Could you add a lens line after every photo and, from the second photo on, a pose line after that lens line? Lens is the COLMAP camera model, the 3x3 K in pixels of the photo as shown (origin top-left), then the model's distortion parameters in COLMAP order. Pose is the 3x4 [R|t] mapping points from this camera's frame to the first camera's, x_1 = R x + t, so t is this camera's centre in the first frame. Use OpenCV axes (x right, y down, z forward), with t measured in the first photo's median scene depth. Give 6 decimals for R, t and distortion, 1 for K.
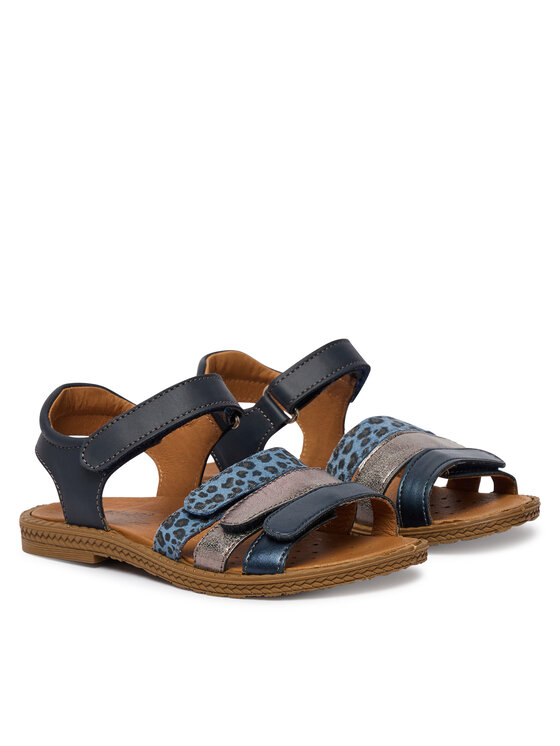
lens RADIAL K [[2197.0, 0, 279.7], [0, 2197.0, 372.6], [0, 0, 1]] dist [0.029229, 0.000000]
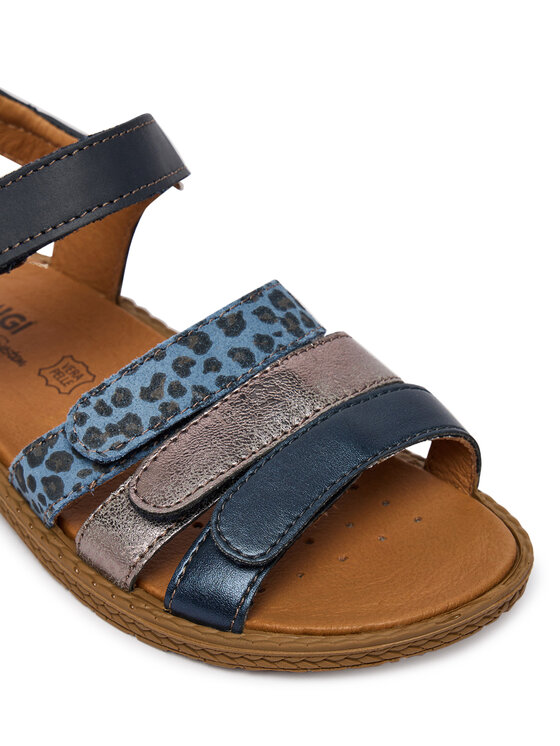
lens RADIAL K [[1813.4, 0, 280.7], [0, 1813.4, 373.1], [0, 0, 1]] dist [-0.089661, 0.000000]
pose [[0.997322, 0.072982, -0.004824, 0.007530], [-0.063550, 0.897311, 0.436800, -0.137840], [0.036207, -0.435323, 0.899546, 0.627951]]
